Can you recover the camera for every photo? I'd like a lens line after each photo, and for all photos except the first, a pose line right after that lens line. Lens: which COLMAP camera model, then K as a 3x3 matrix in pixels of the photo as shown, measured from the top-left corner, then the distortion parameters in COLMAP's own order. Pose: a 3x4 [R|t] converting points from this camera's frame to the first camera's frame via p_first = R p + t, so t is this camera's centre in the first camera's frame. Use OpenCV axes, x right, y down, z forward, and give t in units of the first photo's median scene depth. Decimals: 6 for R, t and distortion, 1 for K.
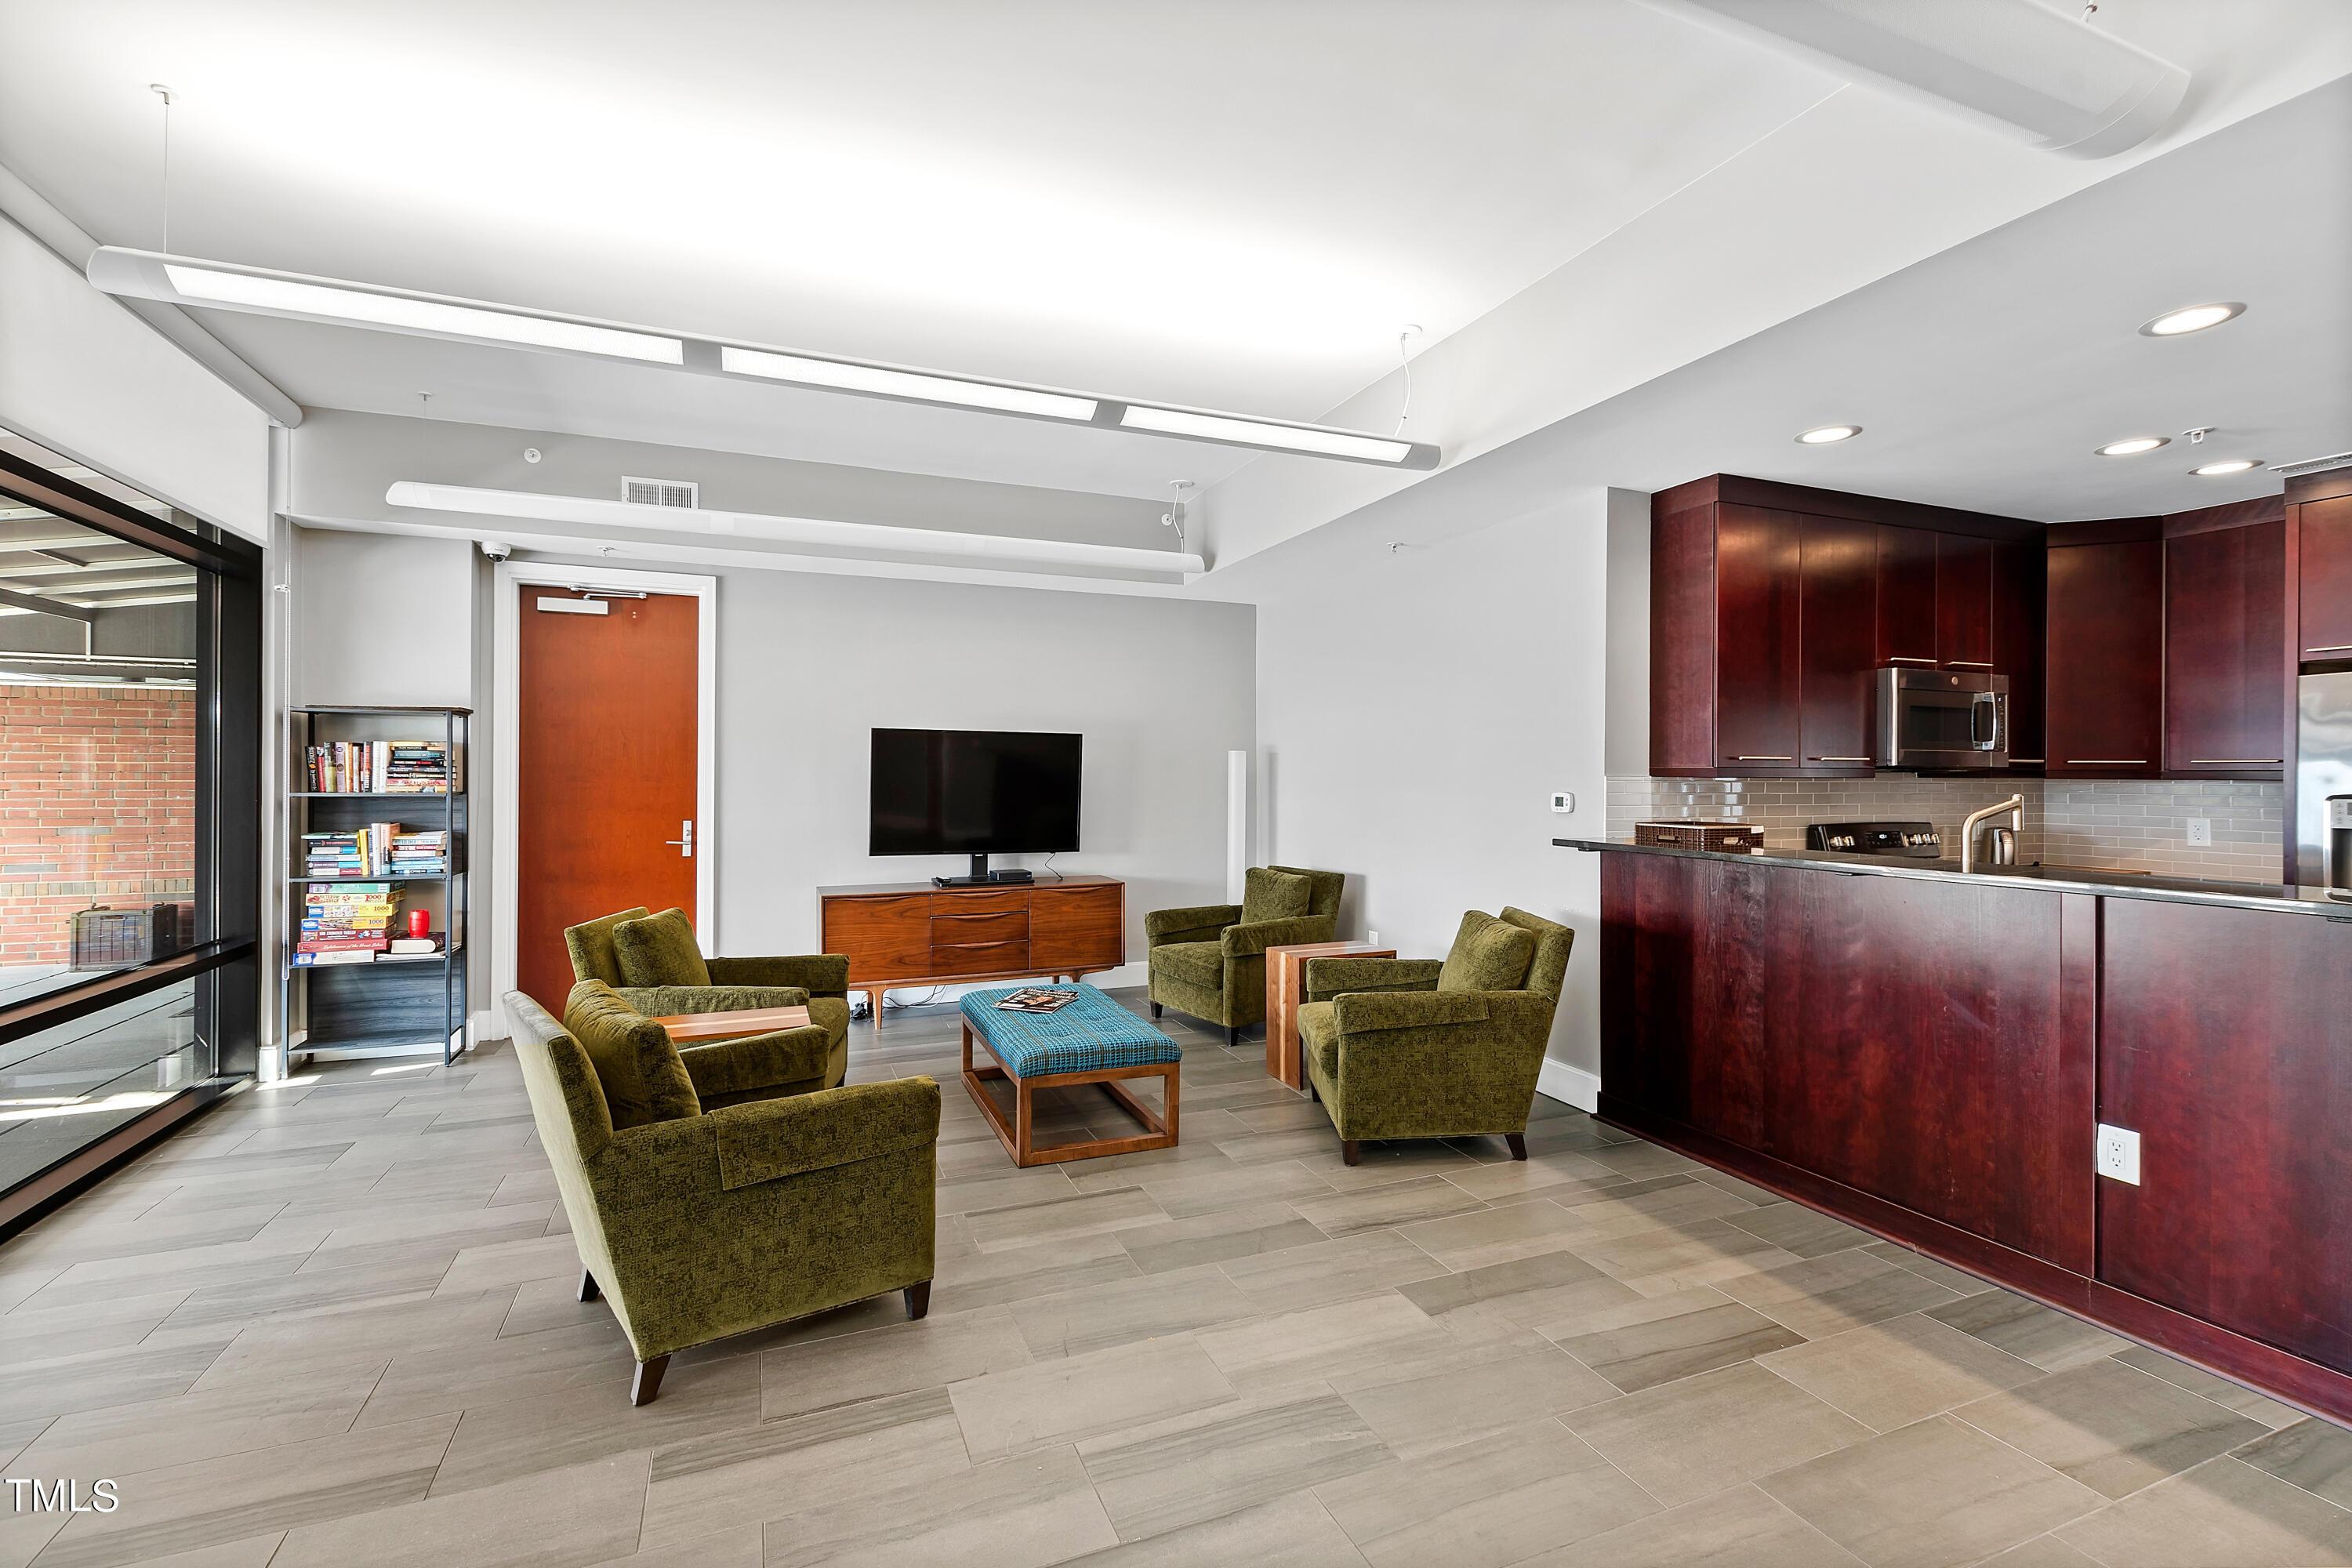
lens RADIAL K [[1043.9, 0, 1158.4], [0, 1043.9, 763.4], [0, 0, 1]] dist [0.002843, 0.000469]
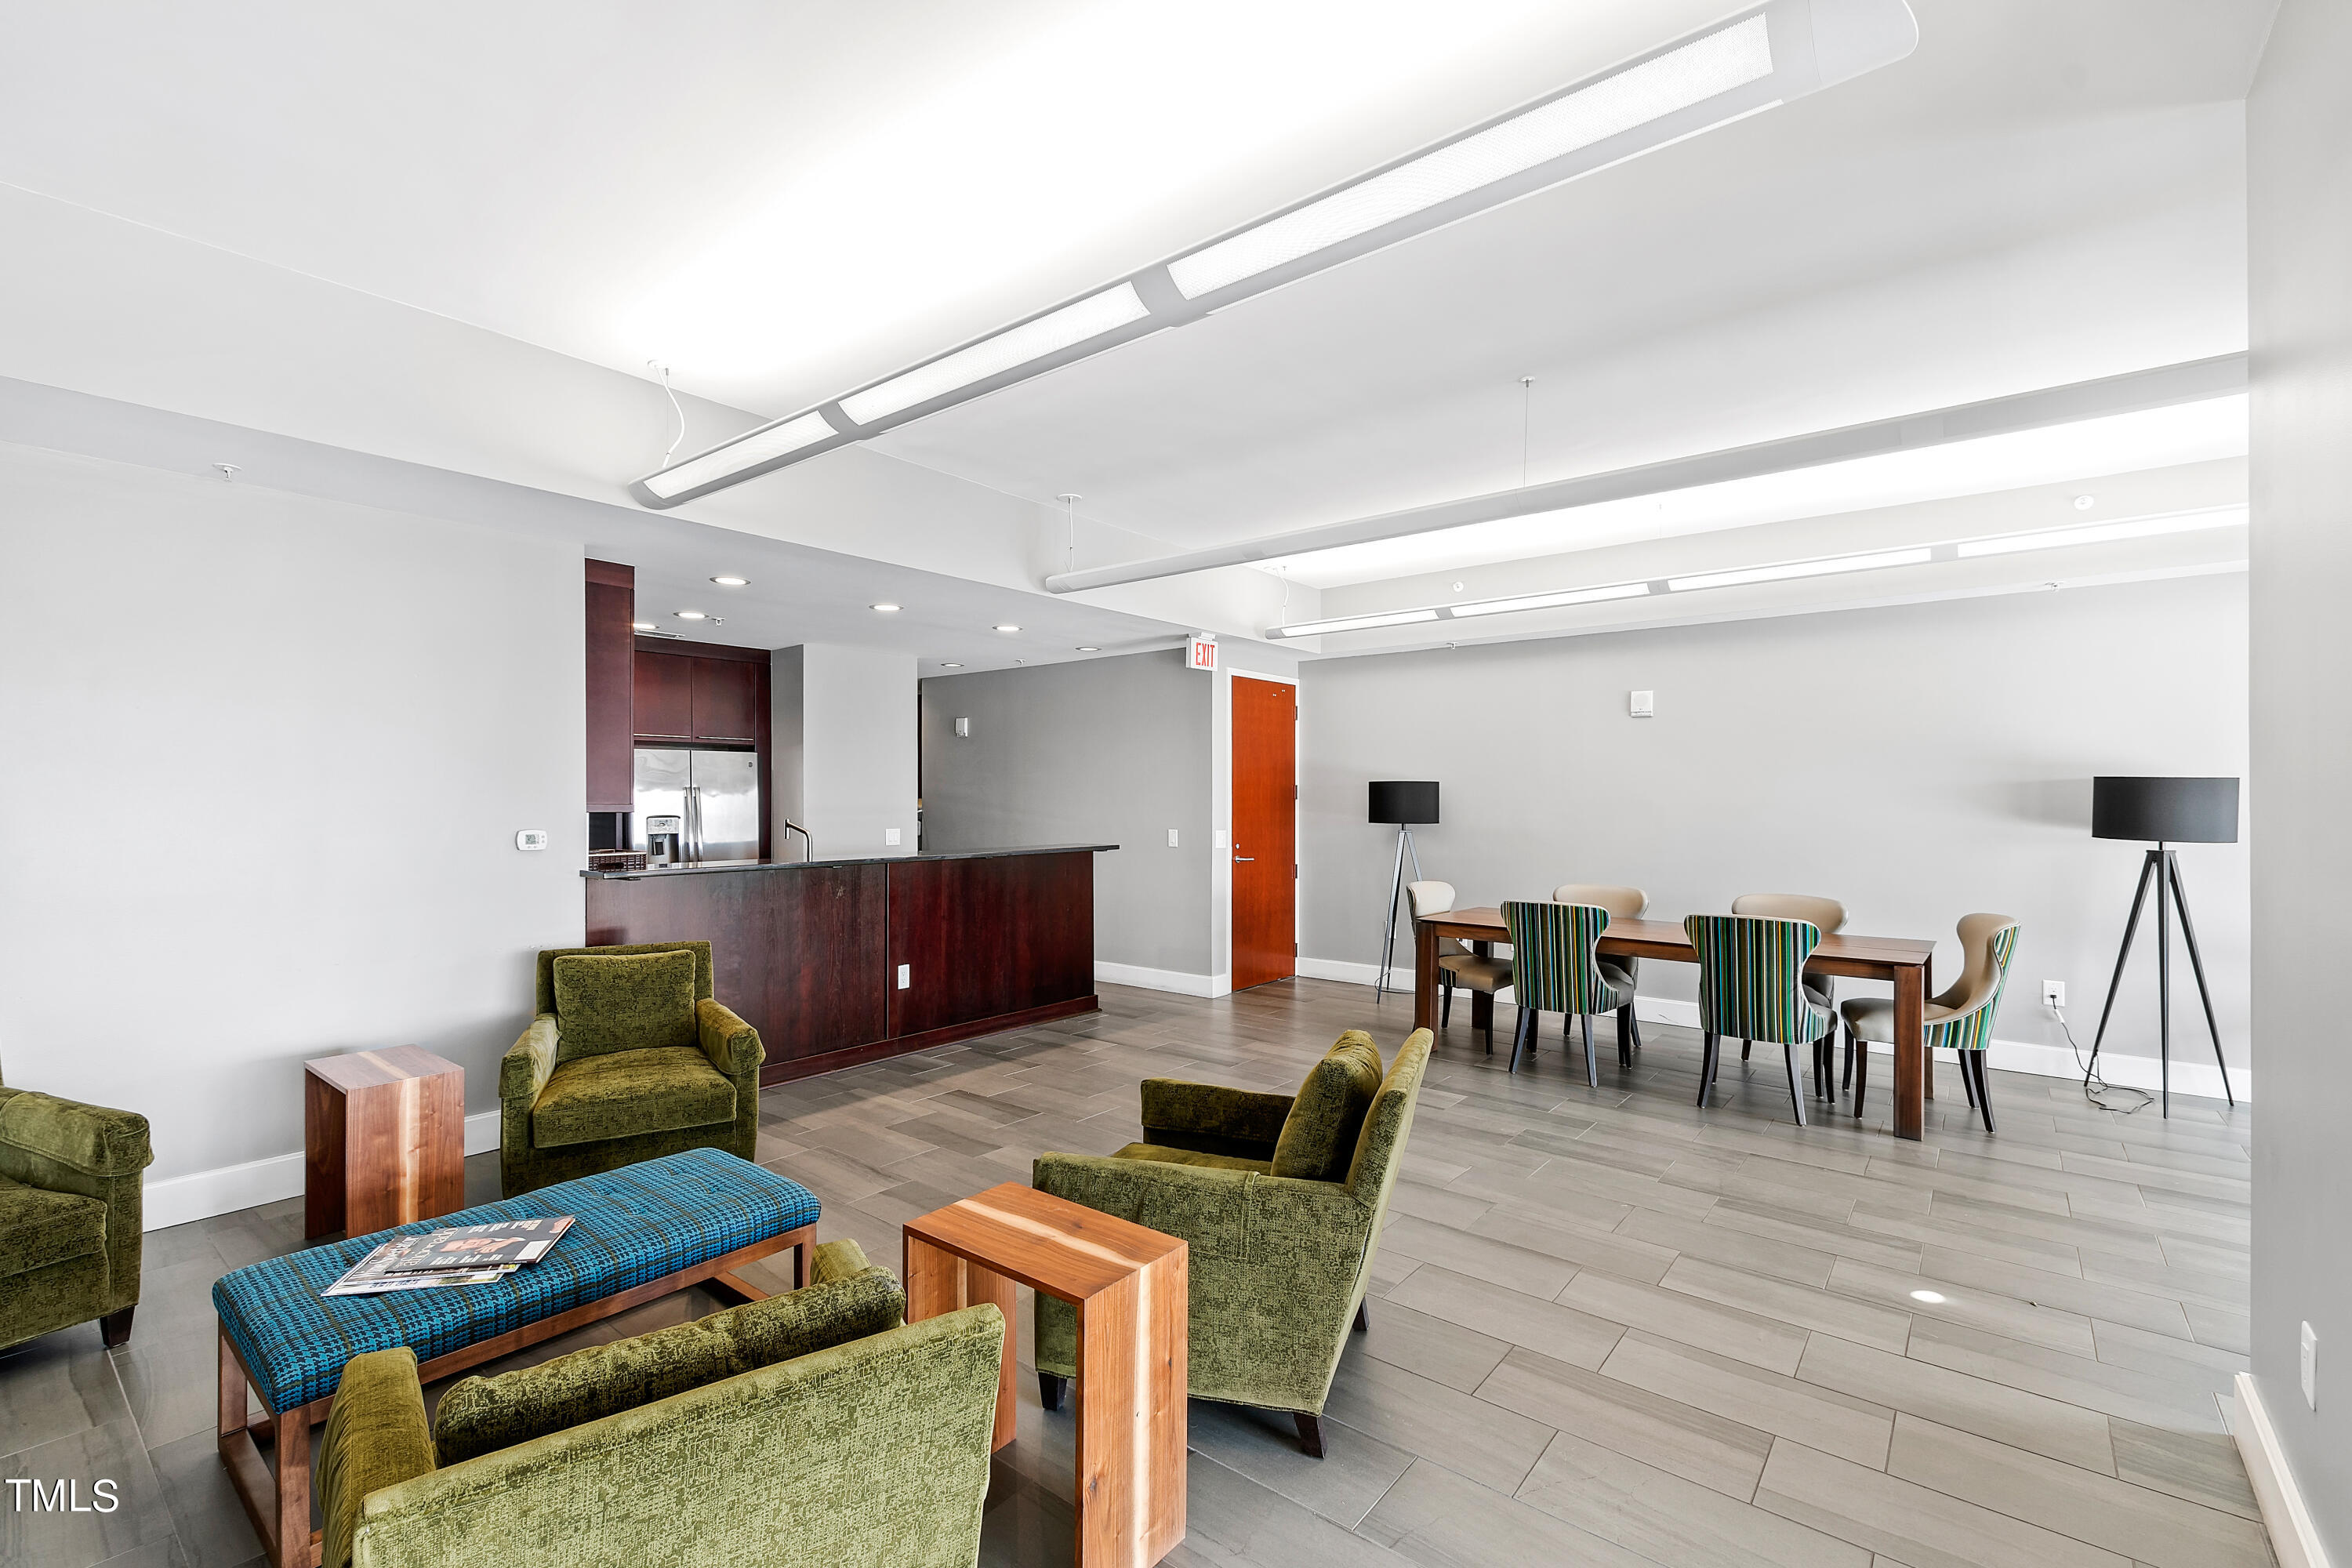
lens RADIAL K [[1020.8, 0, 1152.9], [0, 1020.8, 793.6], [0, 0, 1]] dist [0.002941, 0.000046]
pose [[-0.507824, -0.004852, 0.861447, -0.838100], [-0.023323, 0.999695, -0.008118, -0.014353], [-0.861145, -0.024214, -0.507782, 1.100179]]
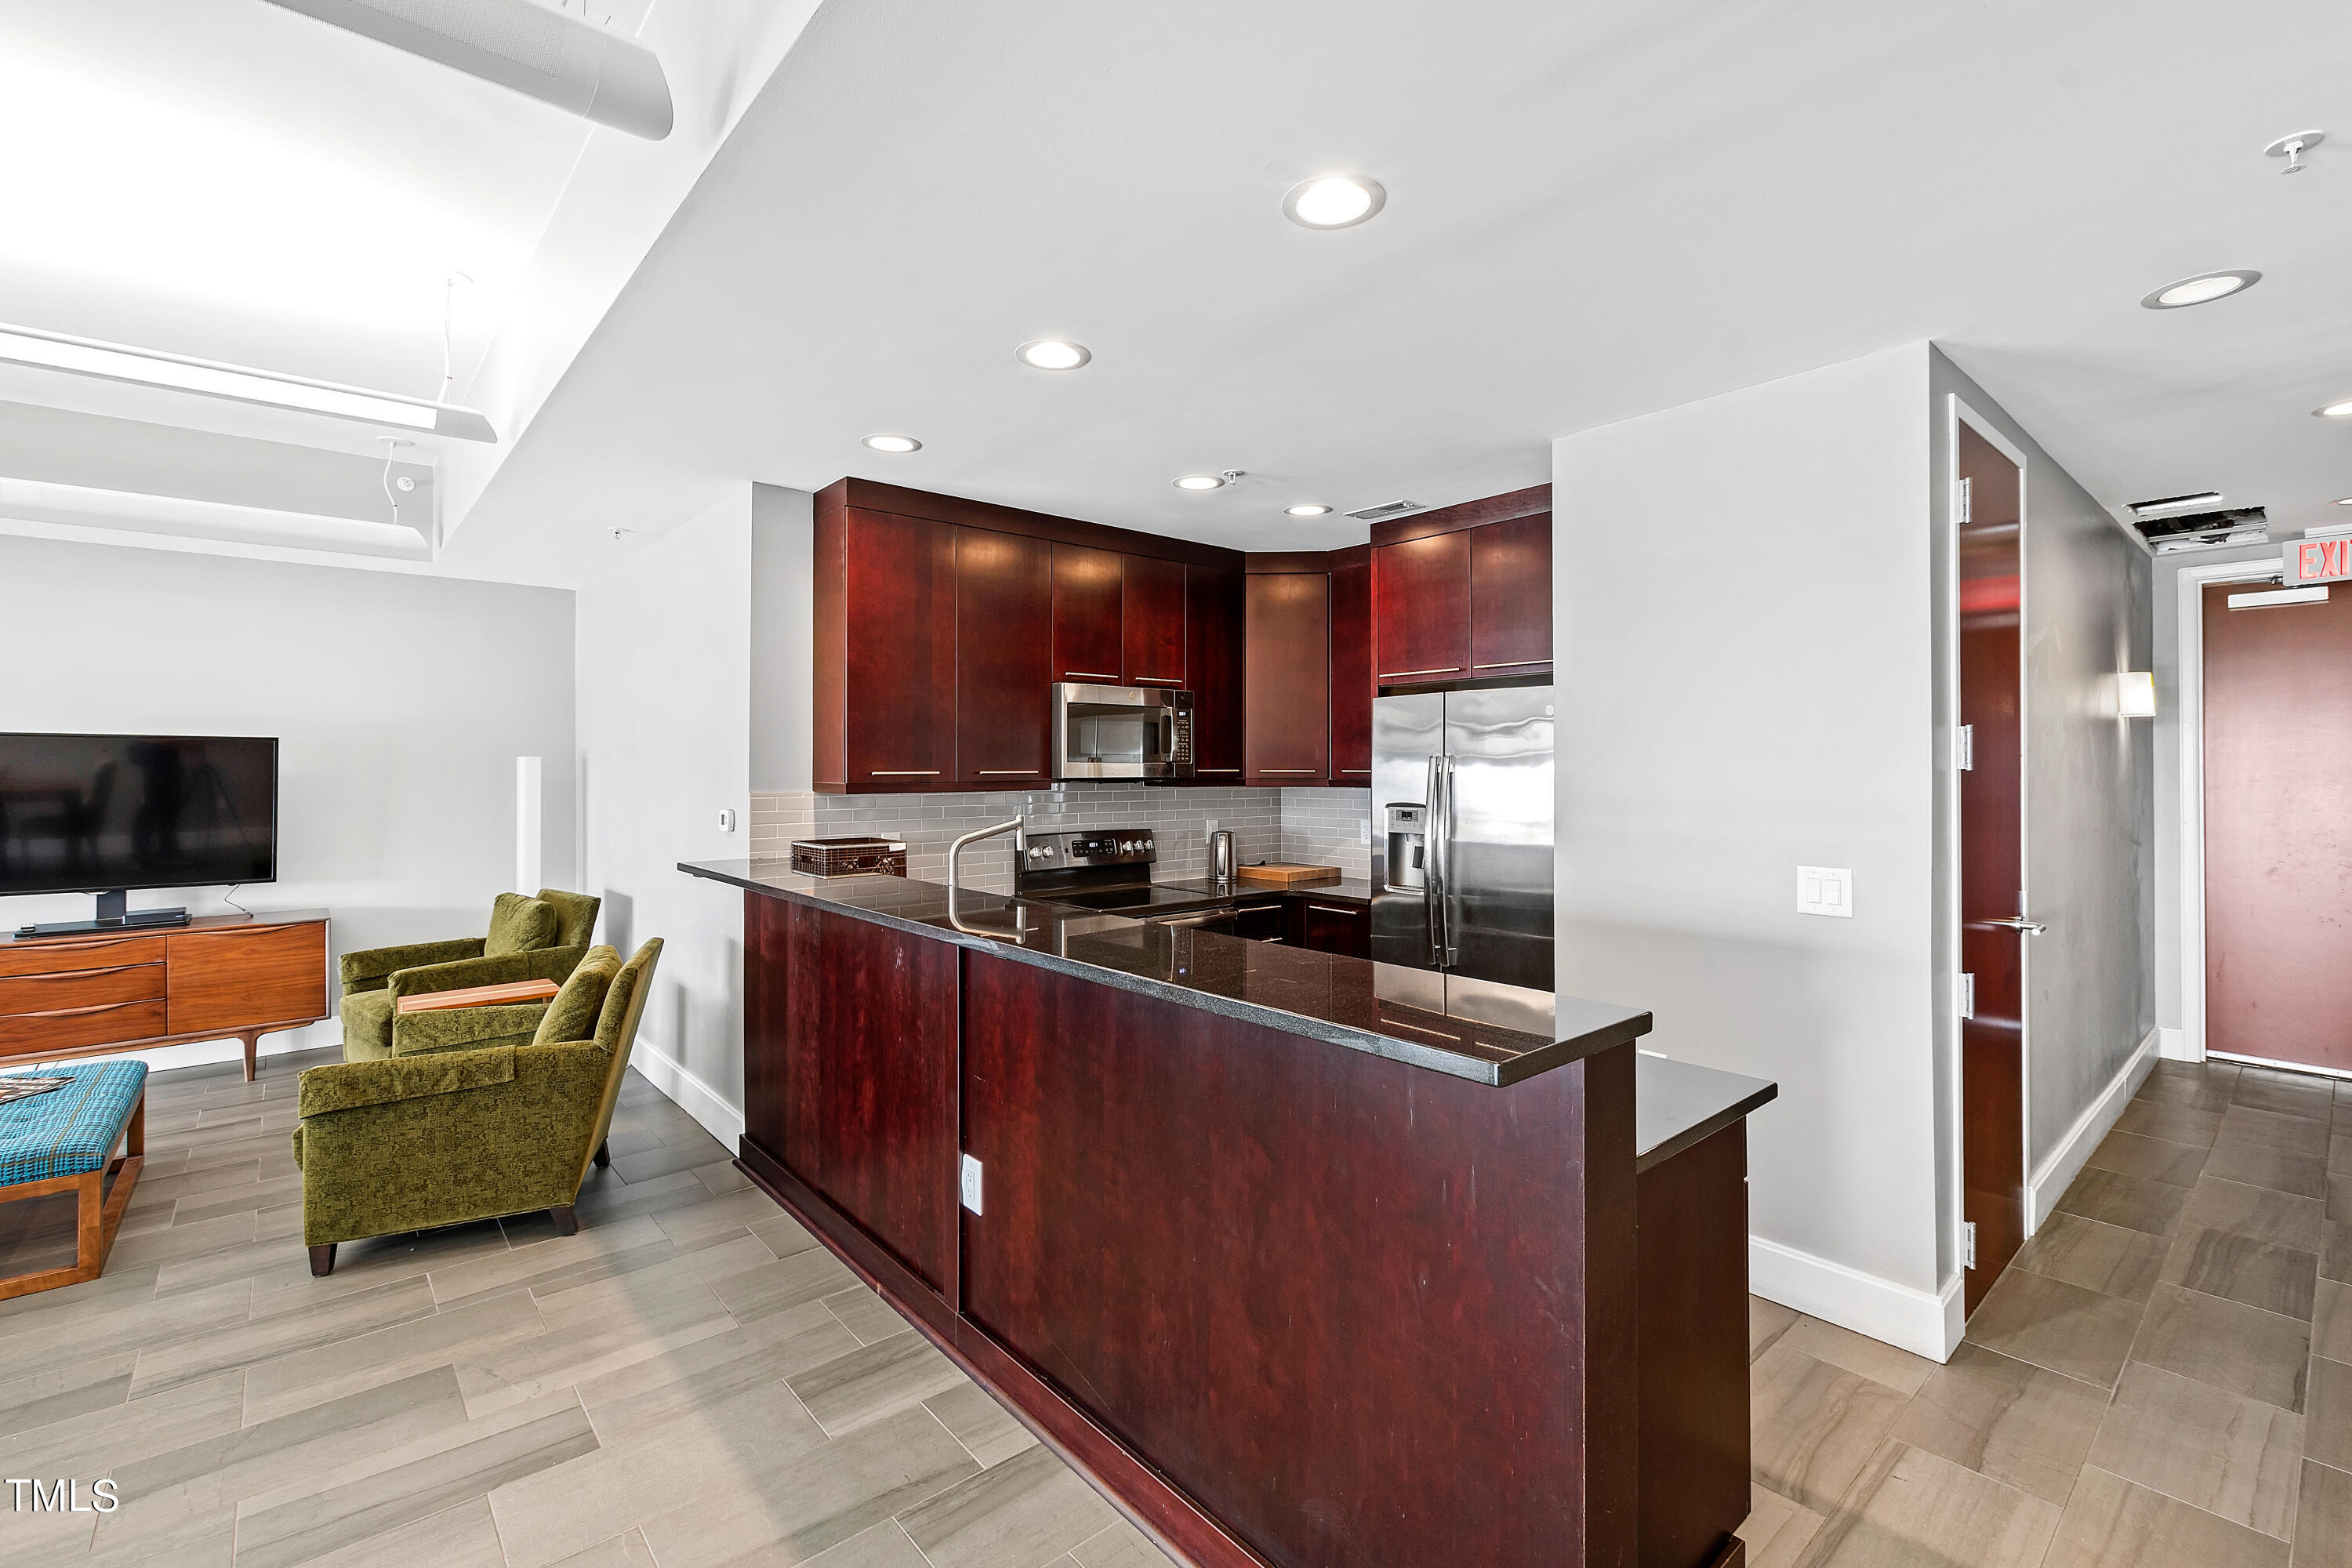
lens RADIAL K [[1046.7, 0, 1165.6], [0, 1046.7, 750.8], [0, 0, 1]] dist [0.000030, -0.000630]
pose [[0.944732, -0.000389, 0.327843, 0.506006], [0.001463, 0.999994, -0.003029, -0.023674], [-0.327840, 0.003342, 0.944727, 0.000919]]
